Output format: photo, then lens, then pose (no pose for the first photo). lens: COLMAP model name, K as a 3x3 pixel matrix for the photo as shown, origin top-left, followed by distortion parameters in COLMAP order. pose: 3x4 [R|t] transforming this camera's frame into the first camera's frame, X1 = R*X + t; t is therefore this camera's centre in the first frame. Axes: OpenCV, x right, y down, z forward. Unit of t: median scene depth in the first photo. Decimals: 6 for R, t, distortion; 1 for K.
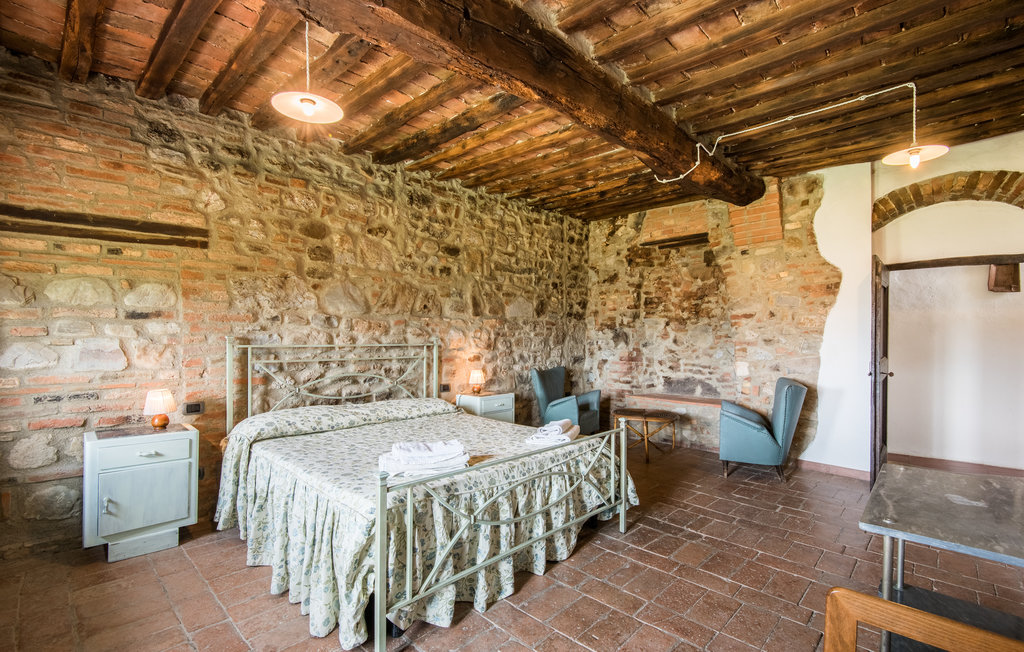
lens RADIAL K [[453.3, 0, 513.9], [0, 453.3, 342.6], [0, 0, 1]] dist [0.021105, -0.000872]
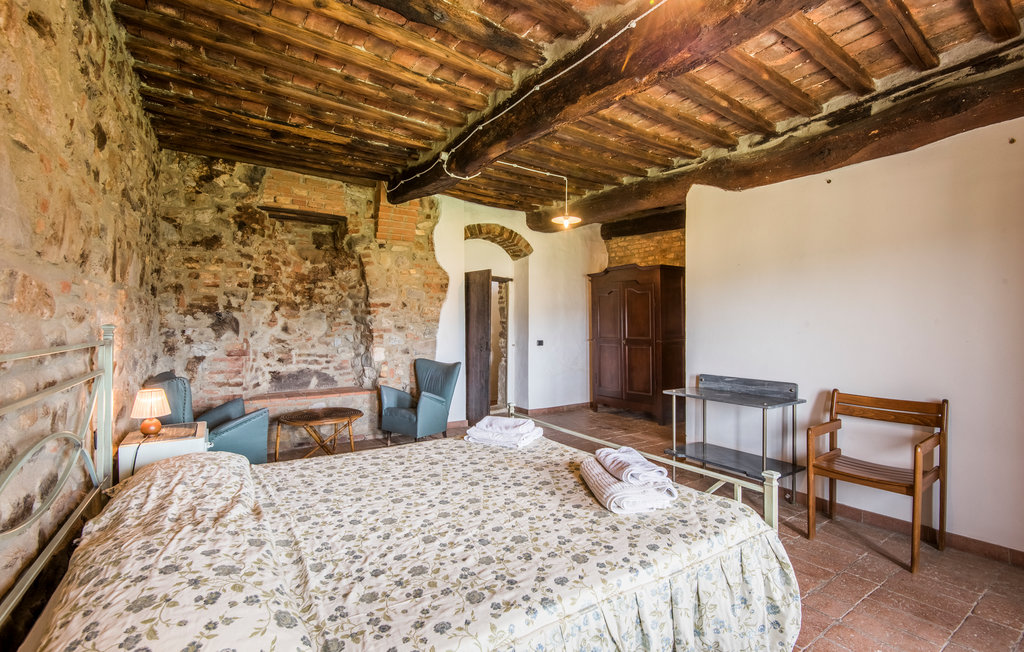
lens RADIAL K [[453.3, 0, 514.1], [0, 453.3, 323.1], [0, 0, 1]] dist [0.021105, -0.000872]
pose [[0.215707, 0.003260, 0.976453, -0.472586], [0.008909, 0.999946, -0.005306, -0.007027], [-0.976417, 0.009844, 0.215667, 0.468805]]
